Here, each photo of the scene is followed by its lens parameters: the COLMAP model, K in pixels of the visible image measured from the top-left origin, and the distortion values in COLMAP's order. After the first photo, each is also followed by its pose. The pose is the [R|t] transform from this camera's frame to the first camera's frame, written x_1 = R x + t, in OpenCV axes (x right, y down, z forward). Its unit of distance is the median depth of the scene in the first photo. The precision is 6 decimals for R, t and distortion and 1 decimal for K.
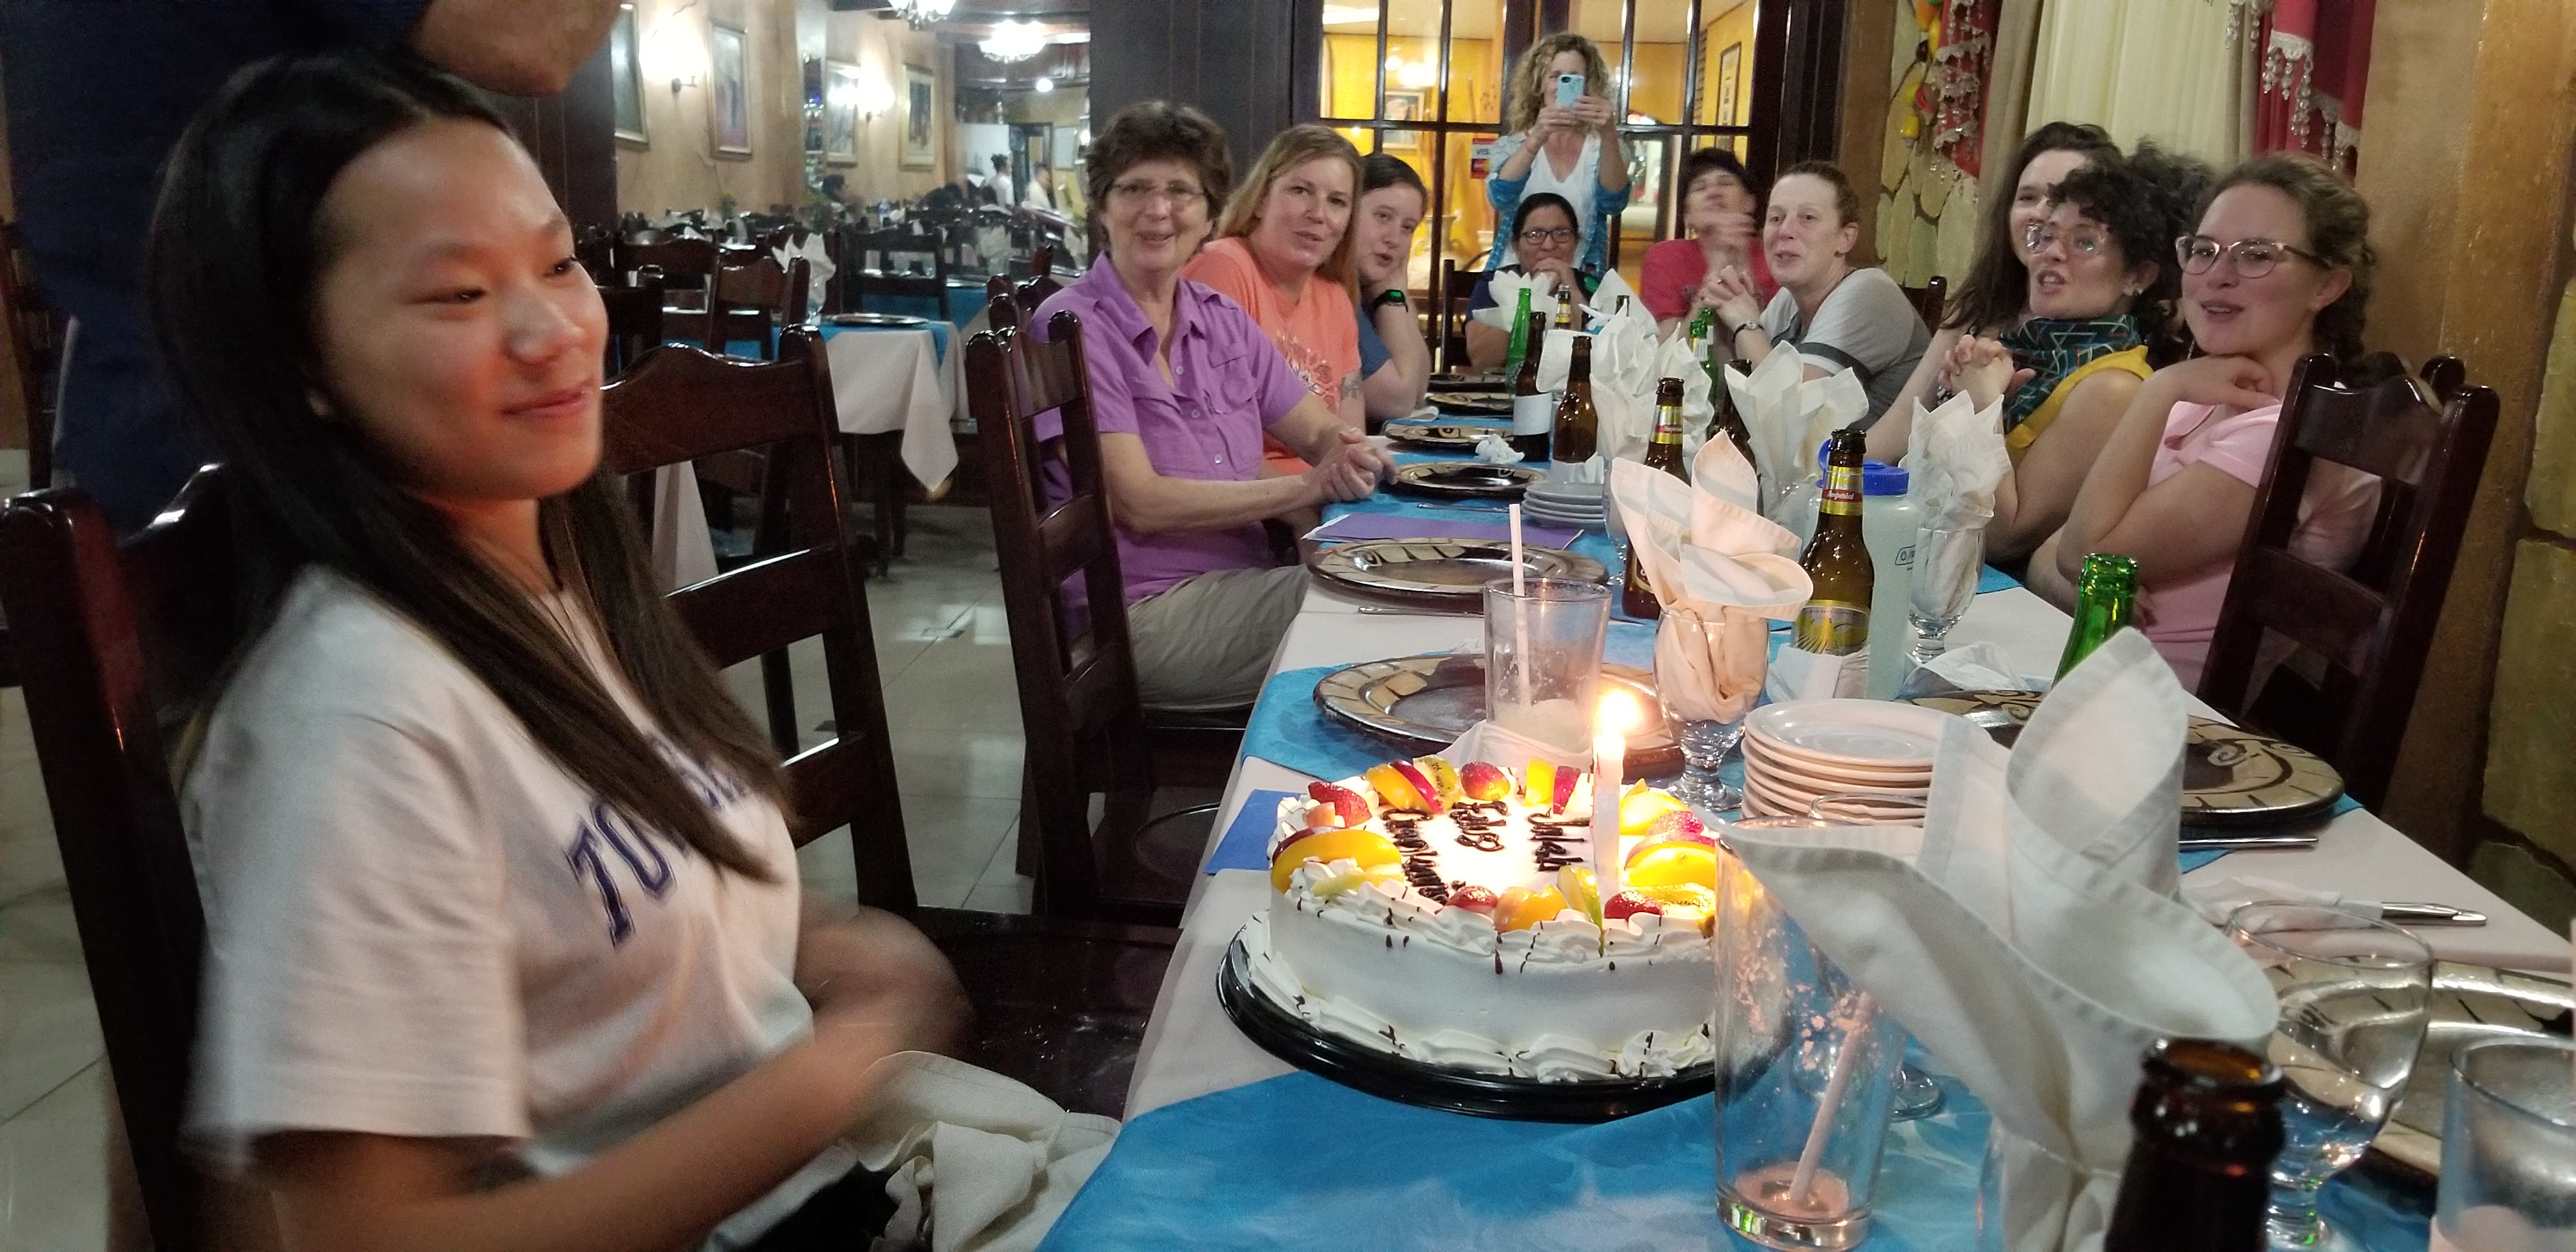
lens RADIAL K [[2044.1, 0, 1288.0], [0, 2044.1, 626.0], [0, 0, 1]] dist [0.060282, -0.136717]
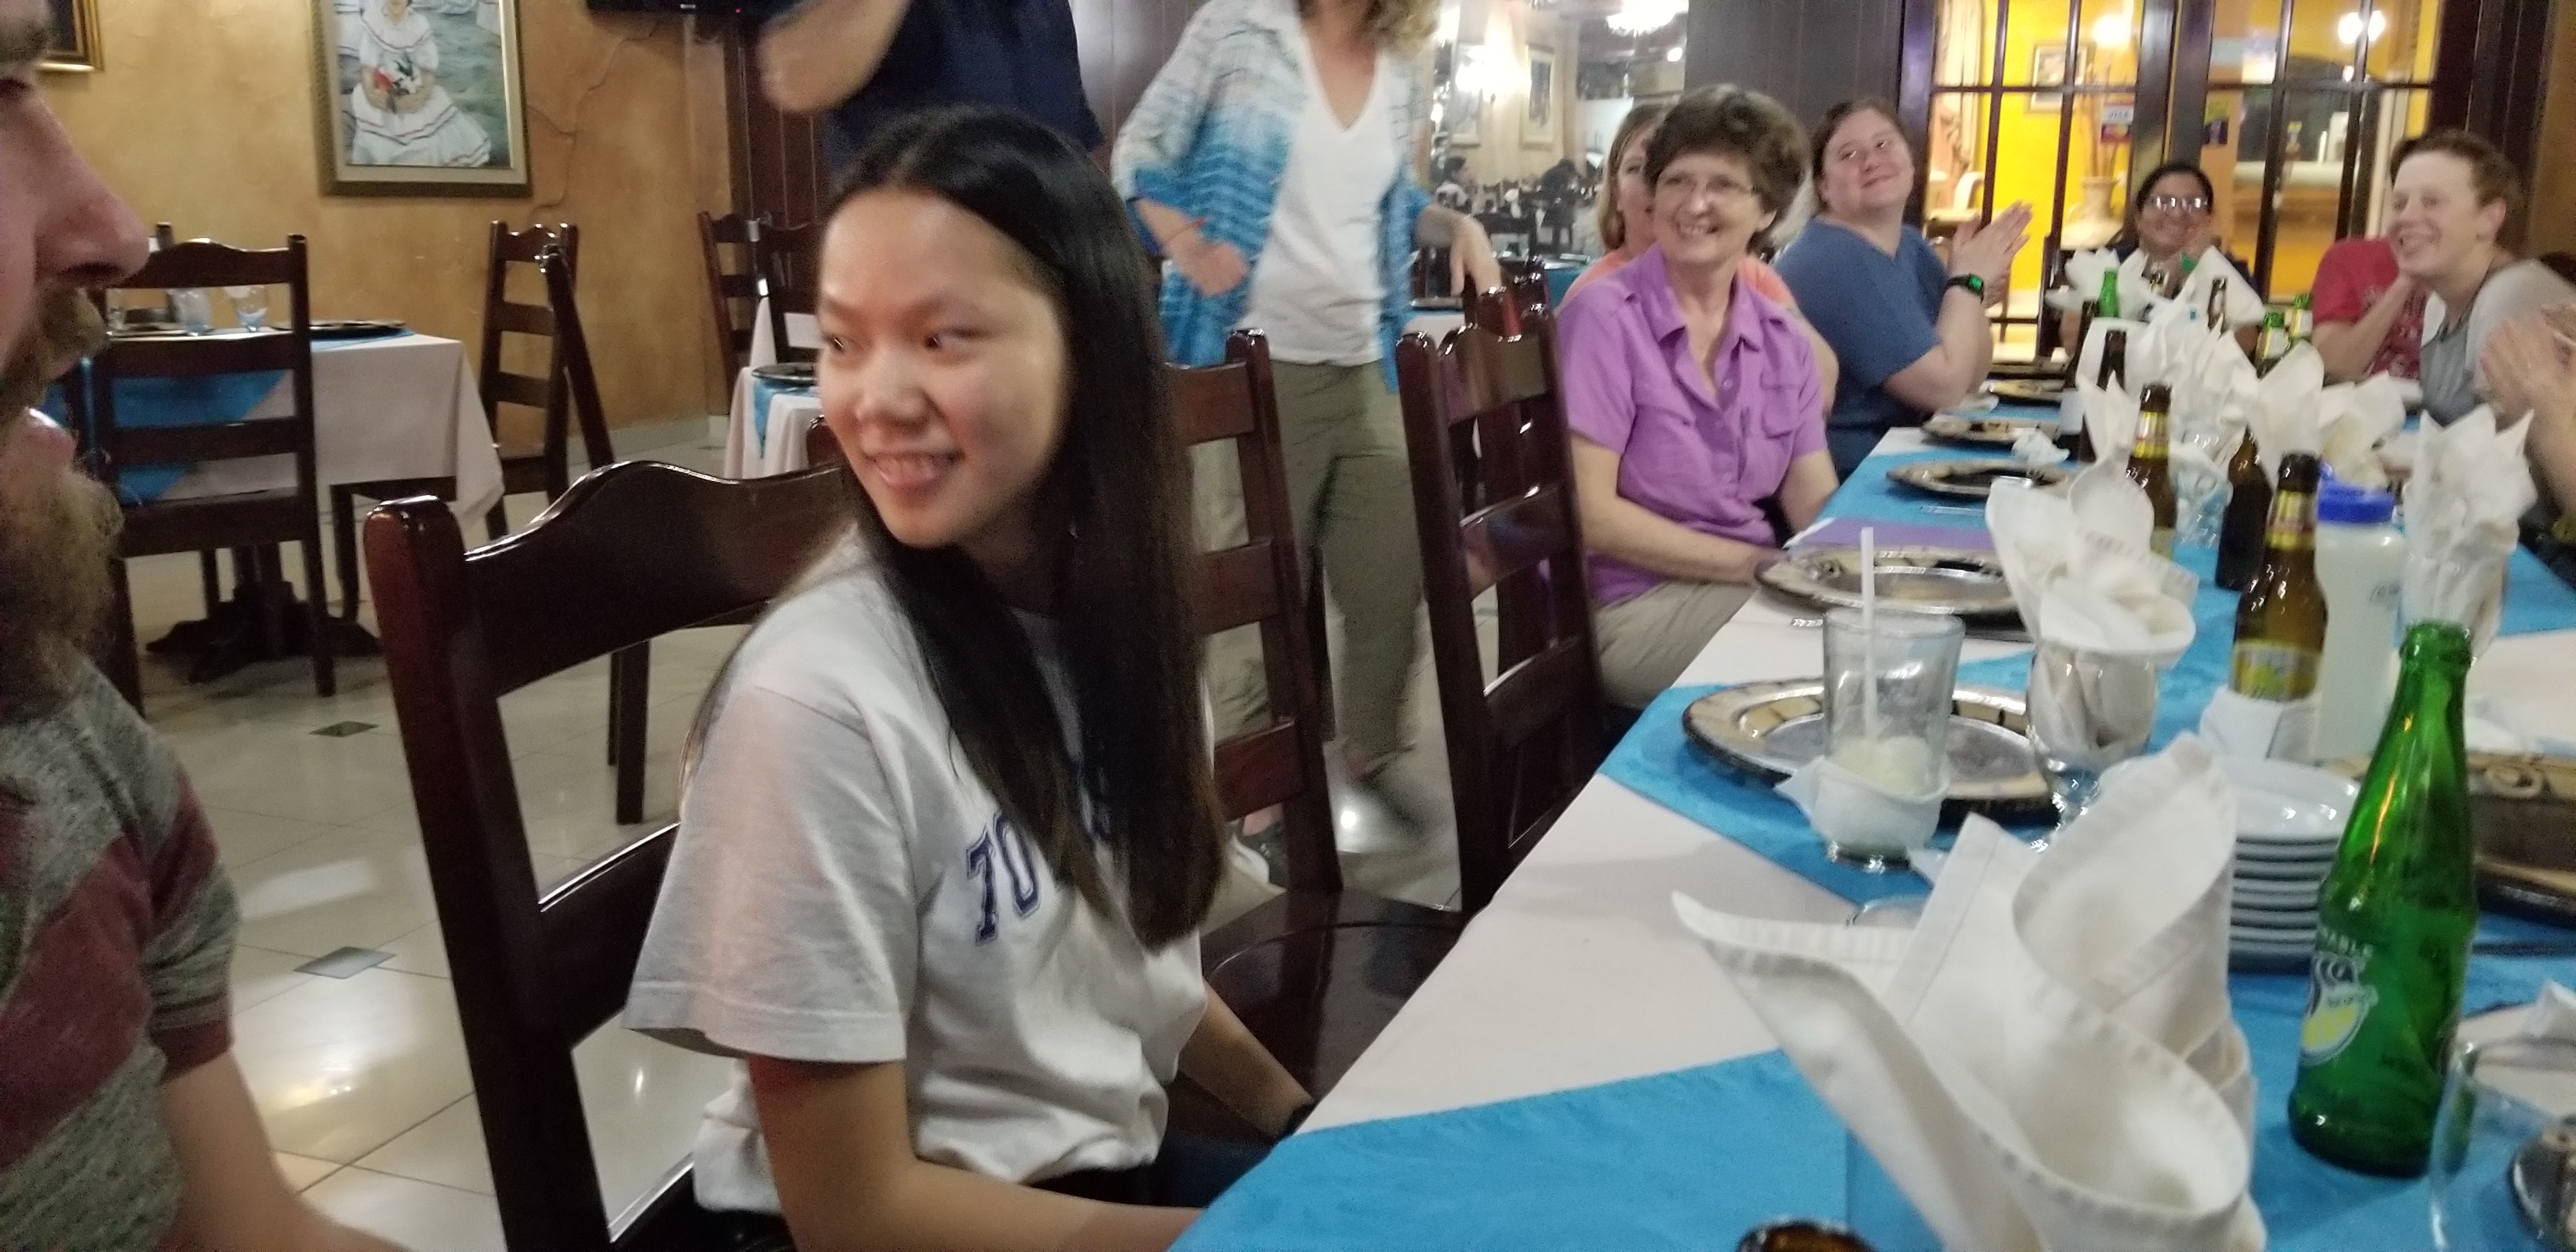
lens RADIAL K [[2044.1, 0, 1288.0], [0, 2044.1, 626.0], [0, 0, 1]] dist [0.060282, -0.136717]
pose [[0.951027, 0.044144, -0.305939, 0.128393], [-0.039929, 0.999002, 0.020022, -0.019976], [0.306518, -0.006825, 0.951841, 0.013296]]
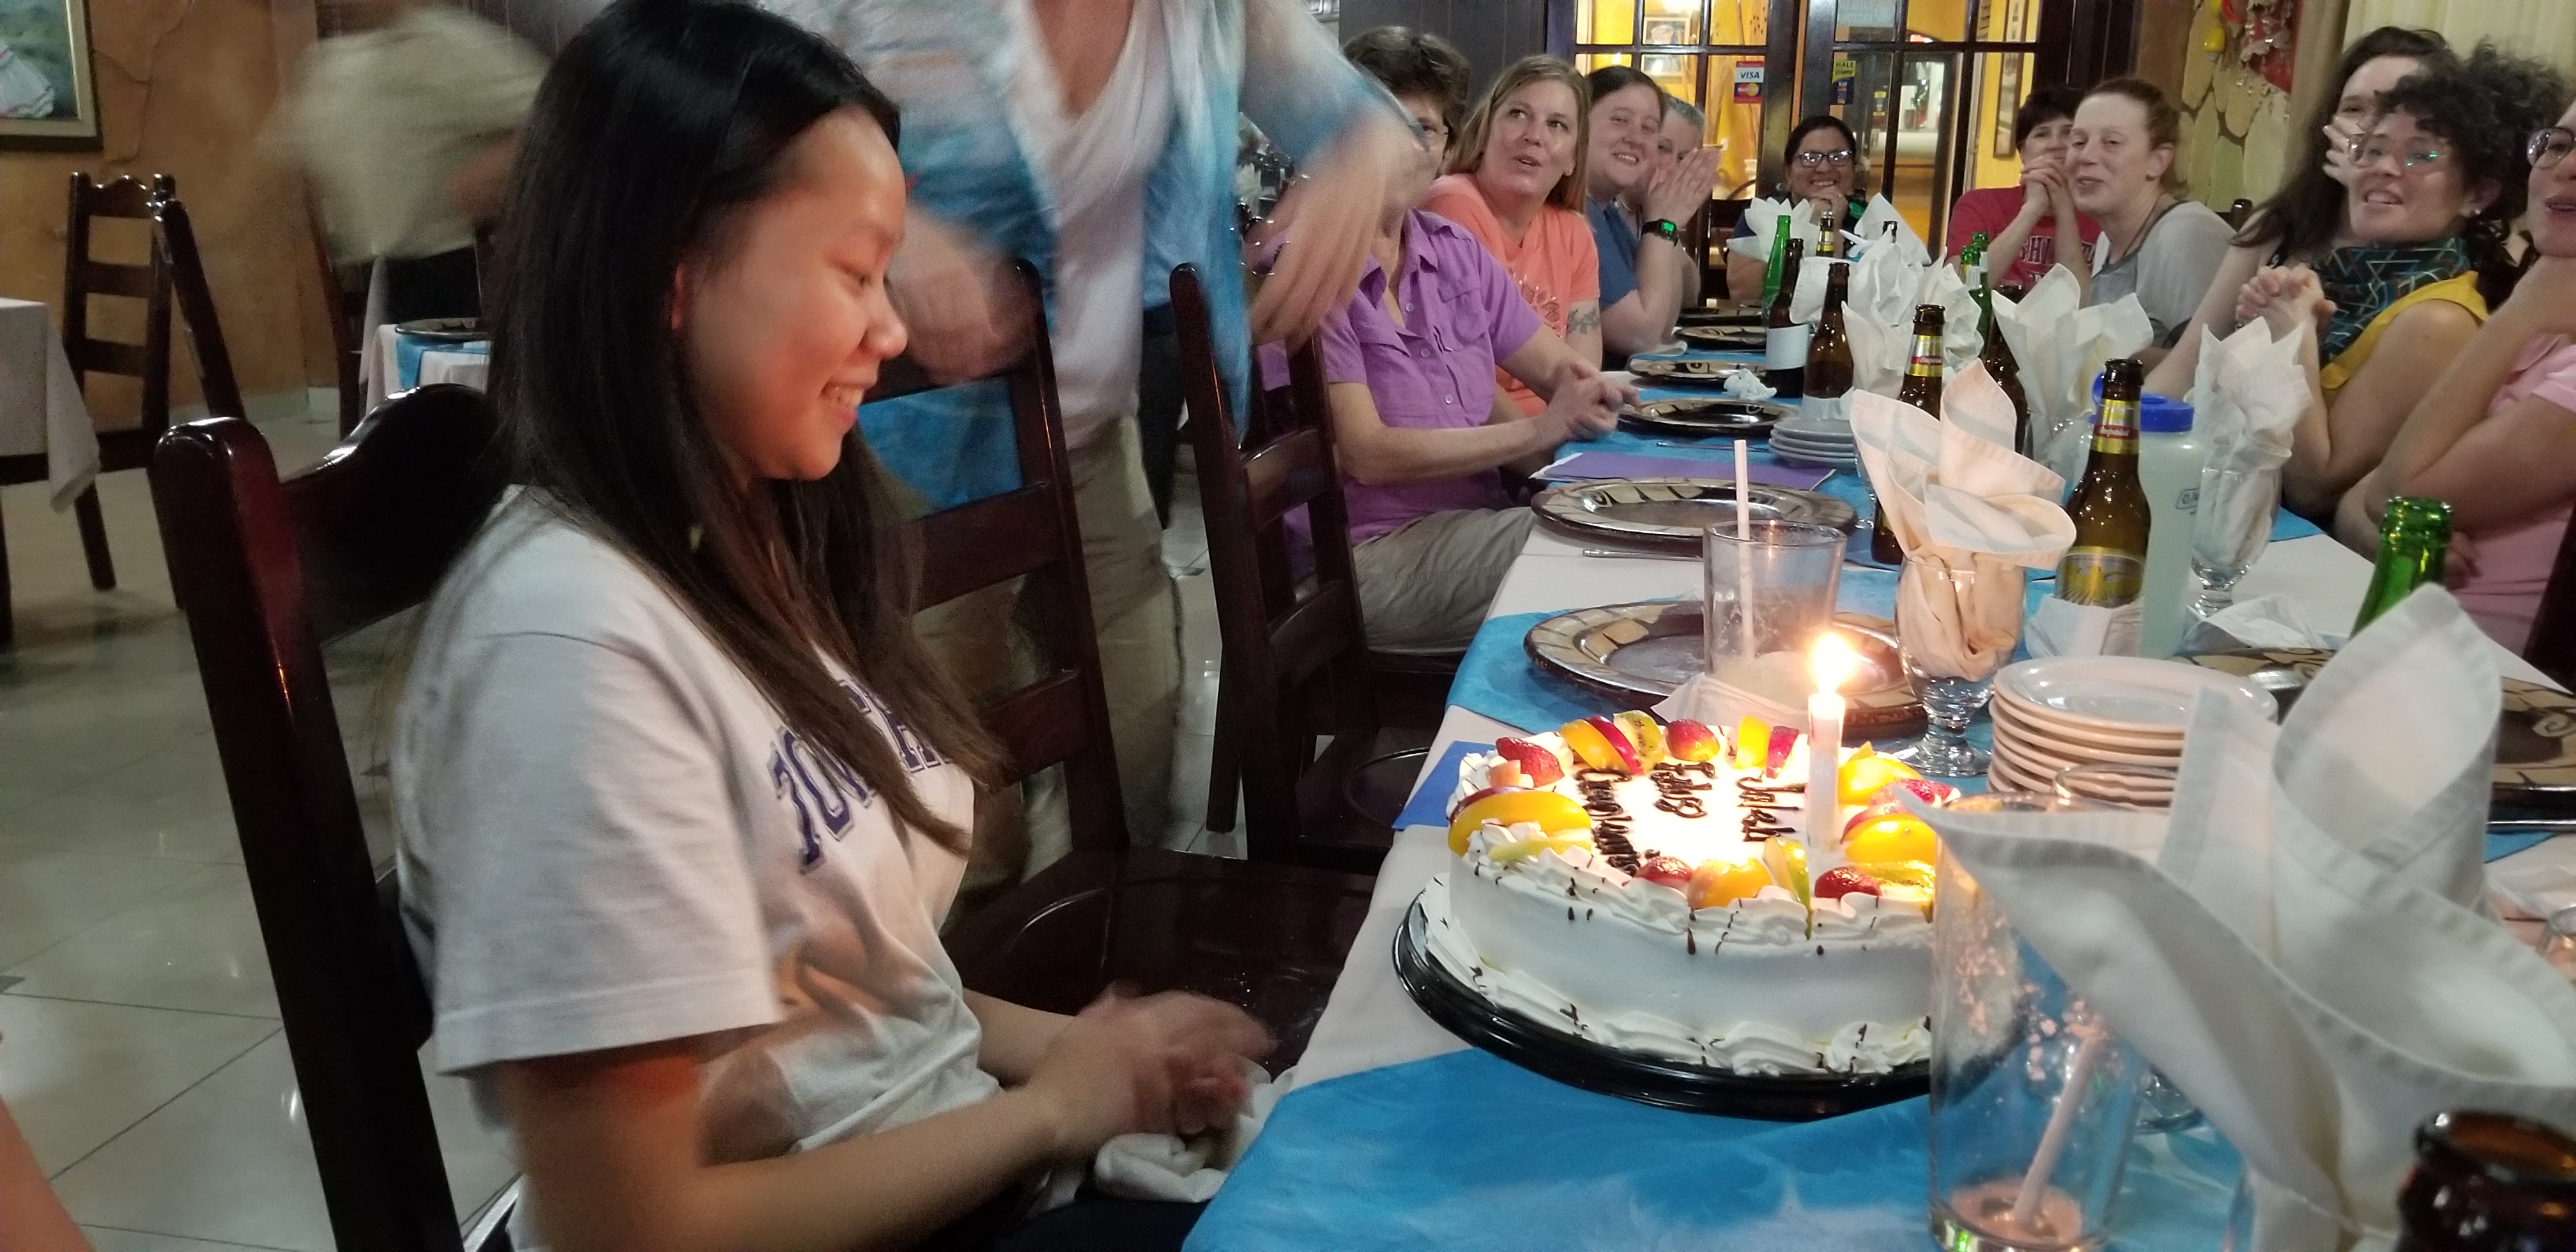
lens RADIAL K [[2045.2, 0, 1251.9], [0, 2045.2, 624.9], [0, 0, 1]] dist [0.027213, -0.077185]
pose [[0.989764, 0.015155, -0.141904, 0.021503], [-0.011080, 0.999505, 0.029461, -0.000703], [0.142280, -0.027587, 0.989442, 0.044155]]
